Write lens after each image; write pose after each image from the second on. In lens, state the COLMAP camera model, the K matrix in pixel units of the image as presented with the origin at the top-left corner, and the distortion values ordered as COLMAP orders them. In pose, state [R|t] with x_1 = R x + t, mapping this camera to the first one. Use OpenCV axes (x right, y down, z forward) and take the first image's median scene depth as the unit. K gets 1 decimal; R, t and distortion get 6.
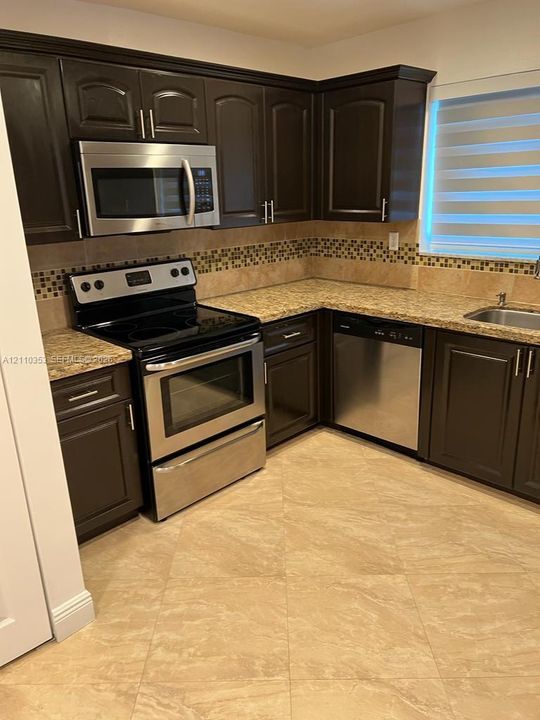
lens RADIAL K [[546.2, 0, 266.4], [0, 546.2, 356.3], [0, 0, 1]] dist [0.080294, -0.101147]
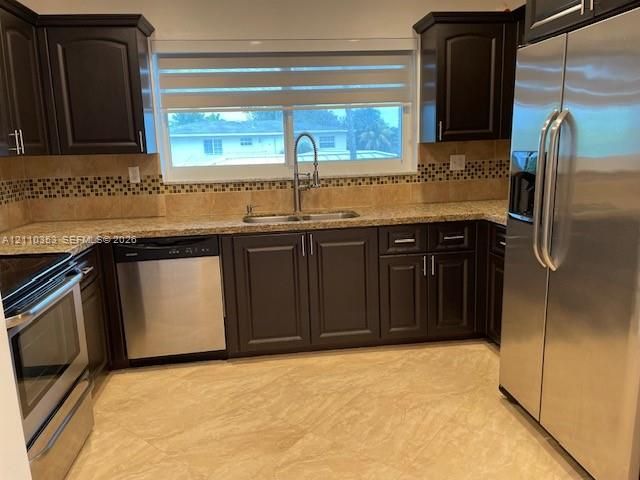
lens RADIAL K [[485.6, 0, 320.7], [0, 485.6, 230.5], [0, 0, 1]] dist [0.080294, -0.101147]
pose [[0.600110, -0.127290, 0.789725, -0.376420], [0.252193, 0.967015, -0.035774, 0.023899], [-0.759122, 0.220632, 0.612417, 0.204588]]
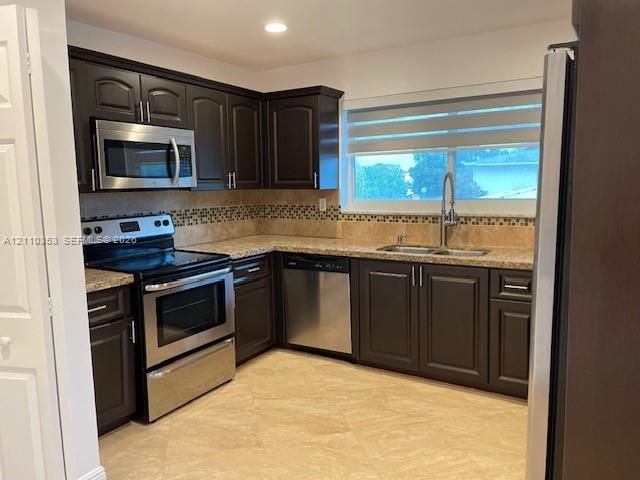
lens RADIAL K [[485.6, 0, 323.4], [0, 485.6, 233.2], [0, 0, 1]] dist [0.080294, -0.101147]
pose [[0.968867, -0.012110, 0.247286, -0.080968], [0.061705, 0.979096, -0.193815, 0.115206], [-0.239769, 0.203040, 0.949361, -0.163423]]
